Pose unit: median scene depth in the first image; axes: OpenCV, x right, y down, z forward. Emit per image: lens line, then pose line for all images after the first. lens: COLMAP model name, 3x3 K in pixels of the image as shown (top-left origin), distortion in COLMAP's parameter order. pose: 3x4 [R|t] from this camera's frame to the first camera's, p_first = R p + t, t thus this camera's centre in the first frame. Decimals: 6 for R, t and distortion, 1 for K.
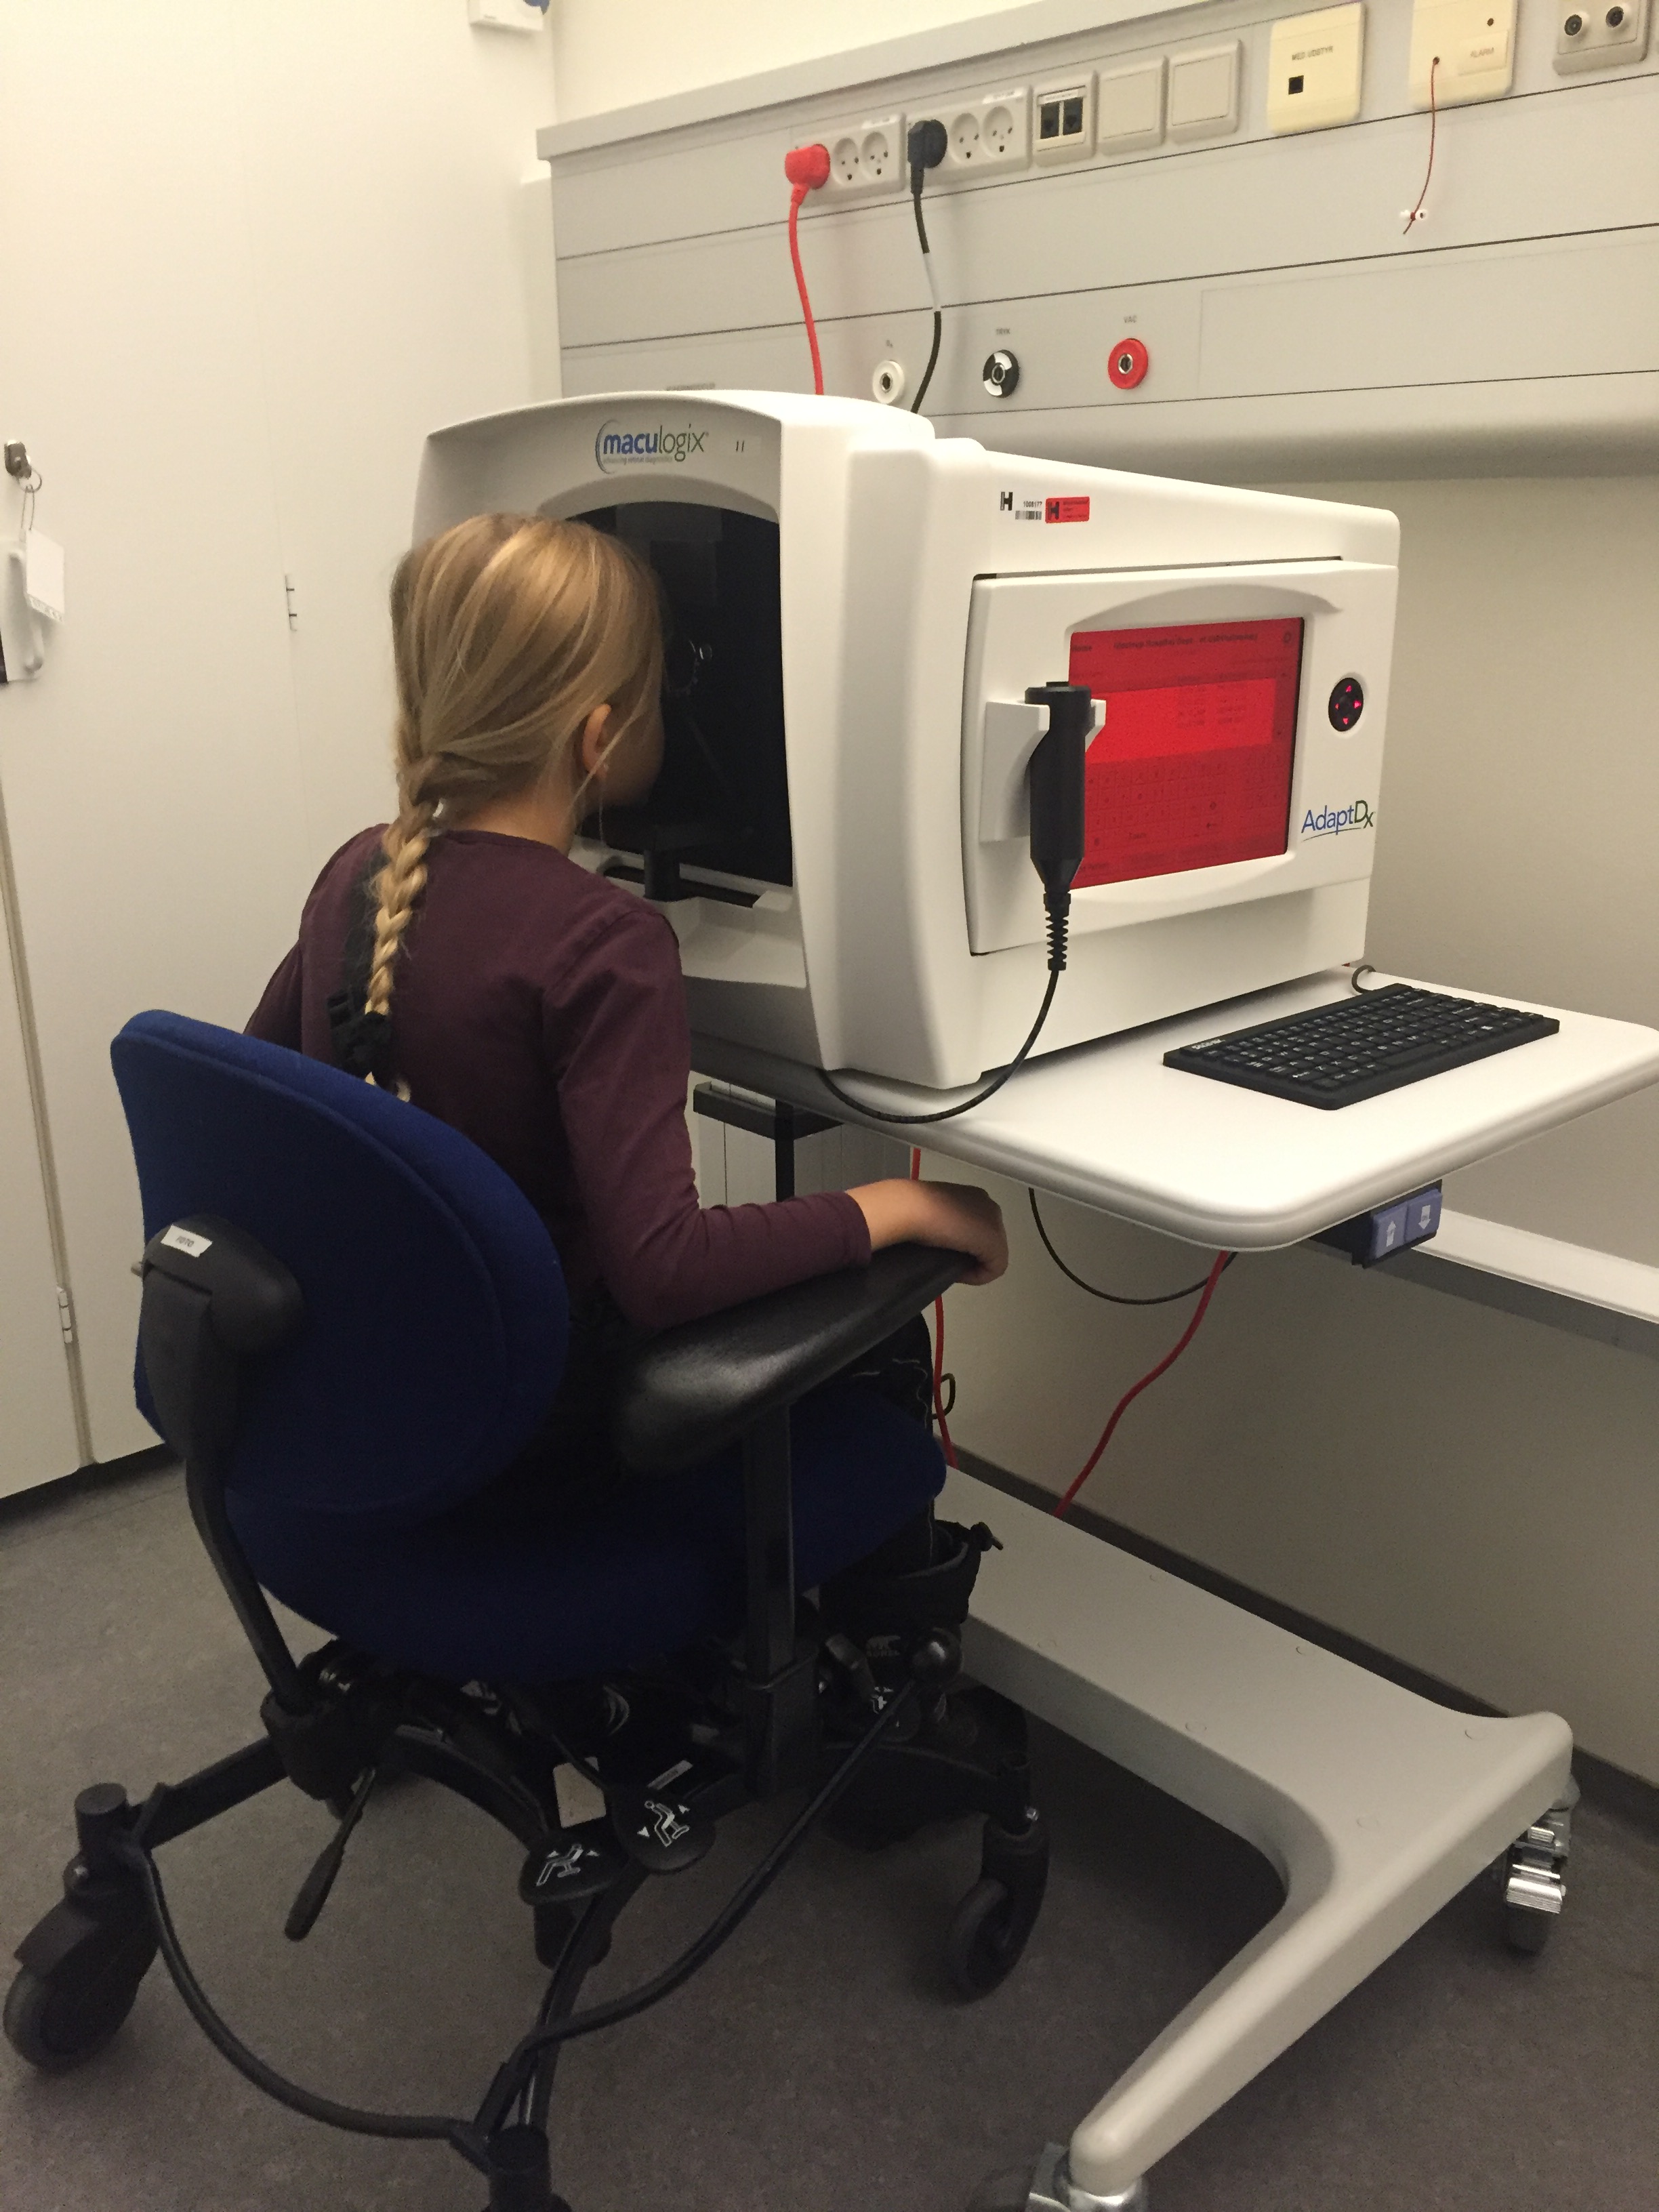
lens RADIAL K [[1896.1, 0, 829.9], [0, 1896.1, 1106.5], [0, 0, 1]] dist [0.006891, 0.001543]
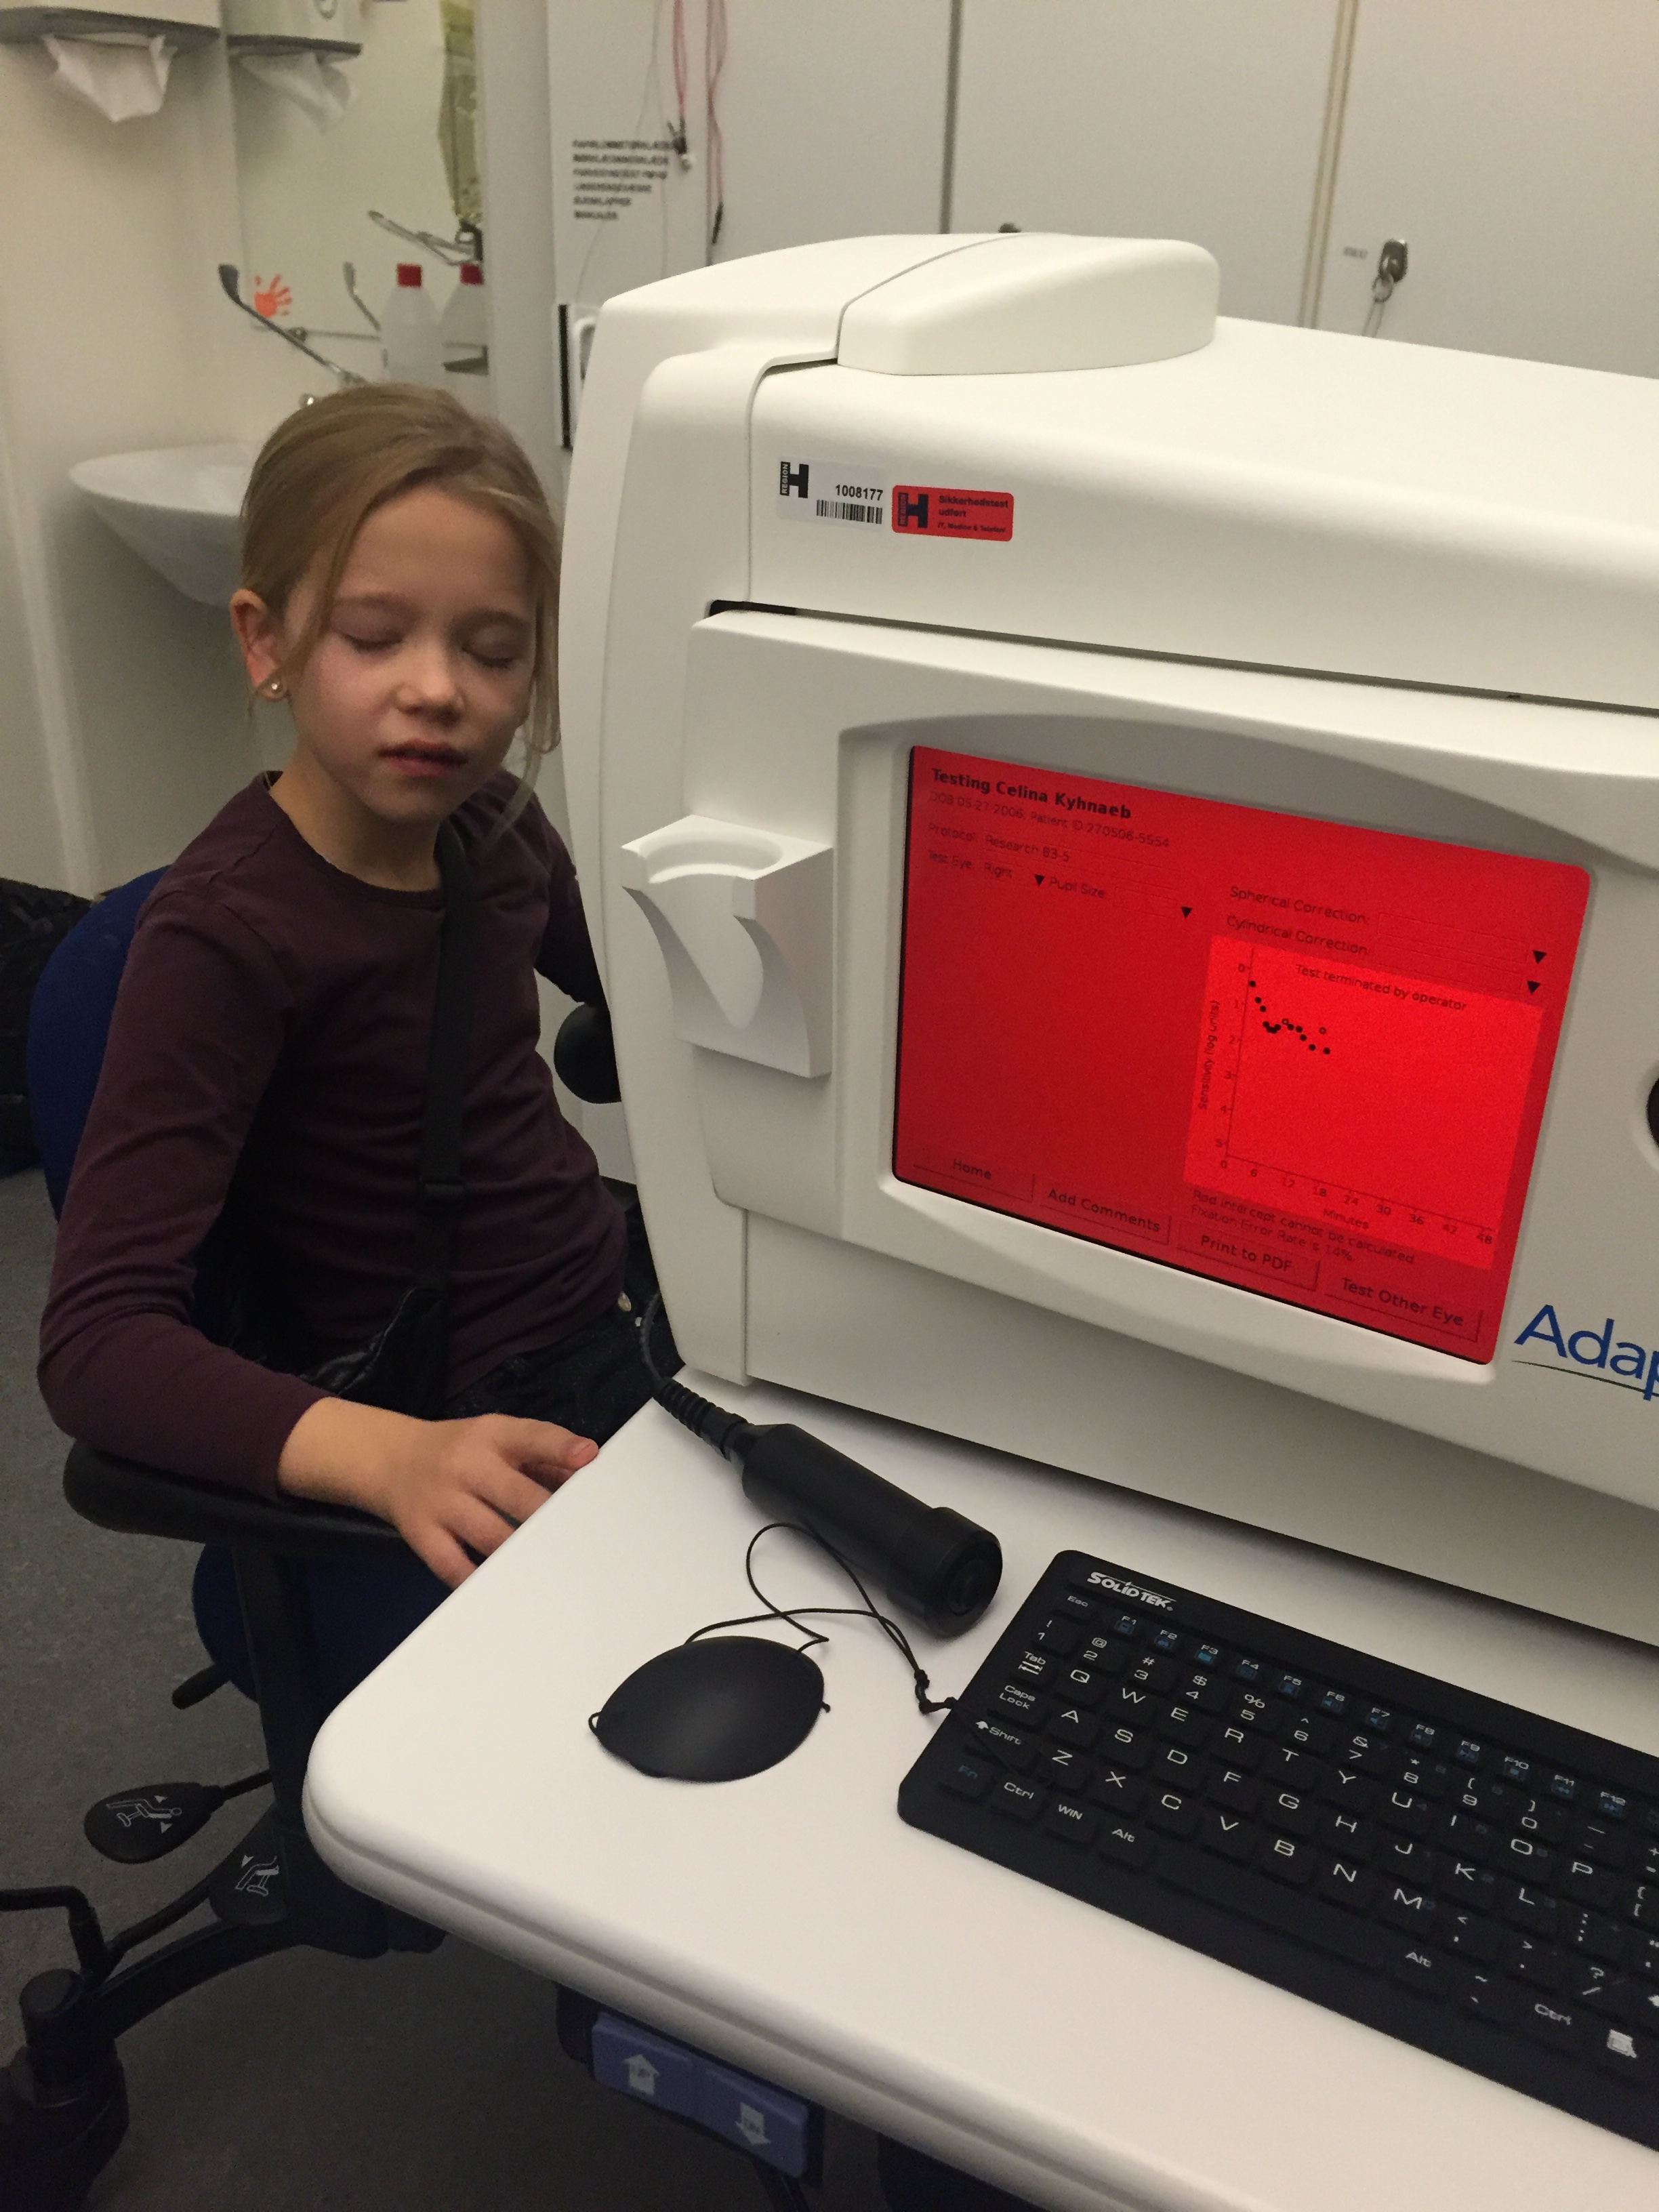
lens RADIAL K [[1896.1, 0, 827.8], [0, 1896.1, 1104.0], [0, 0, 1]] dist [0.006891, 0.001543]
pose [[0.384727, 0.432765, -0.815291, 0.600343], [-0.298345, 0.894168, 0.333848, -0.336931], [0.873485, 0.114798, 0.473123, 0.760038]]
